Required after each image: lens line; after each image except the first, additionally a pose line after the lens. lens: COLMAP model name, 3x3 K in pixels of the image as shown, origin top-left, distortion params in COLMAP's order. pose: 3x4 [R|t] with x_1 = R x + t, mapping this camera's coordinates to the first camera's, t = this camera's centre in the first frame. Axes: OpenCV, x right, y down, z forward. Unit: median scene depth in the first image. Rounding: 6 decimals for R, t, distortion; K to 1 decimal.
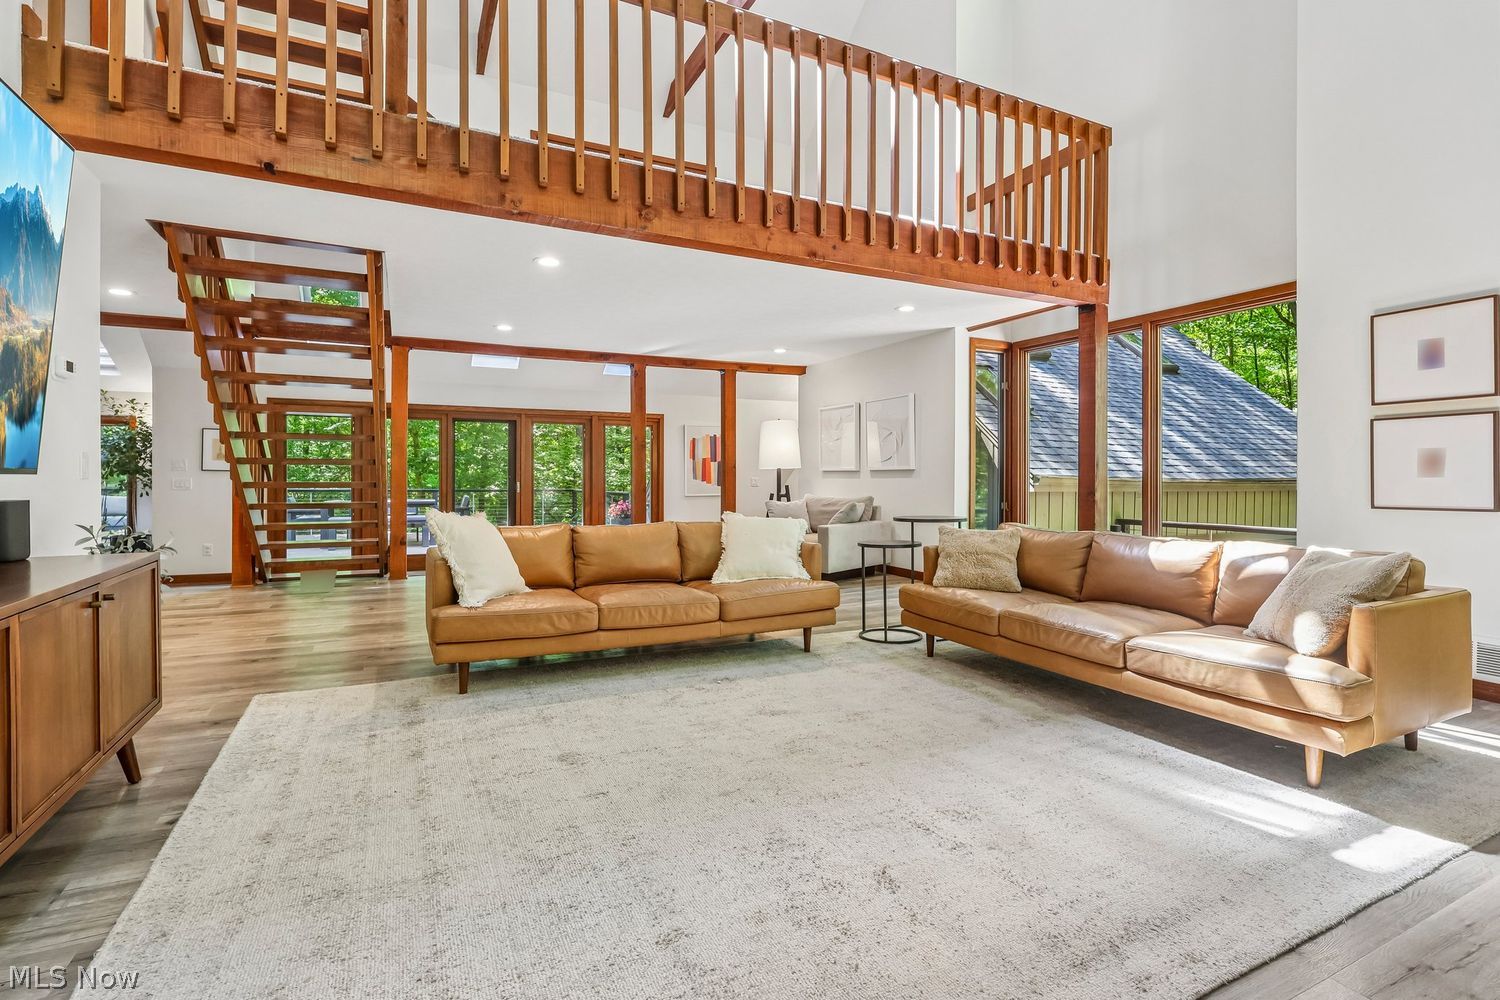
lens RADIAL K [[703.6, 0, 744.9], [0, 703.6, 488.3], [0, 0, 1]] dist [0.000927, 0.000774]
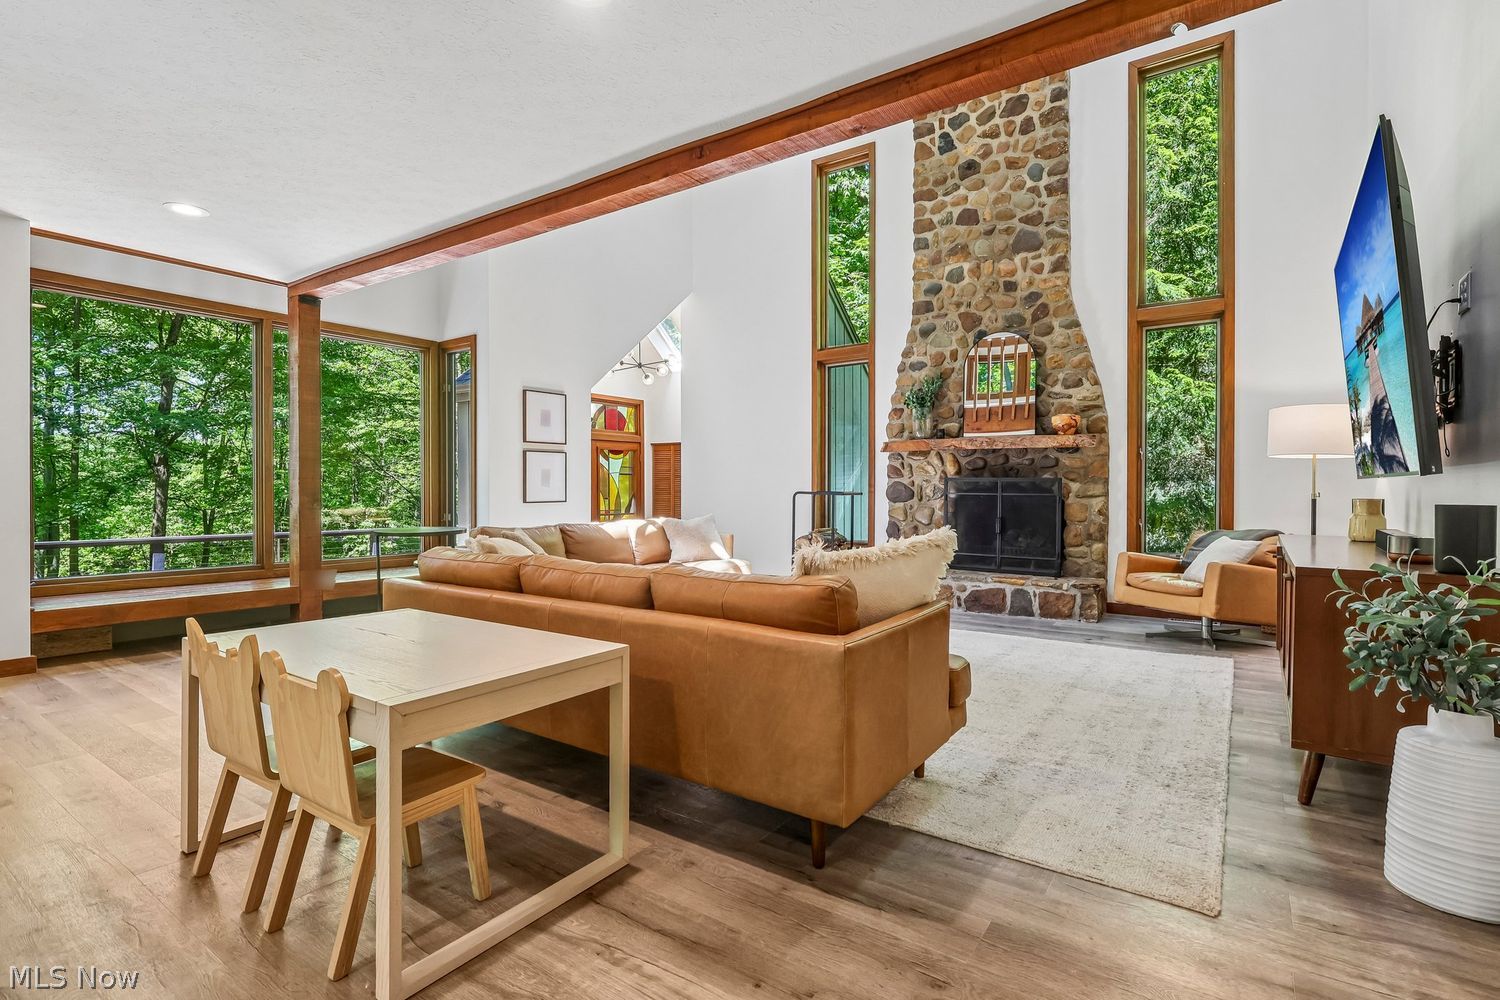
lens RADIAL K [[703.6, 0, 746.7], [0, 703.6, 493.1], [0, 0, 1]] dist [0.000927, 0.000774]
pose [[-0.476670, -0.008121, 0.879045, -1.167362], [0.012993, 0.999783, 0.016282, -0.020486], [-0.878986, 0.019182, -0.476462, 1.834154]]
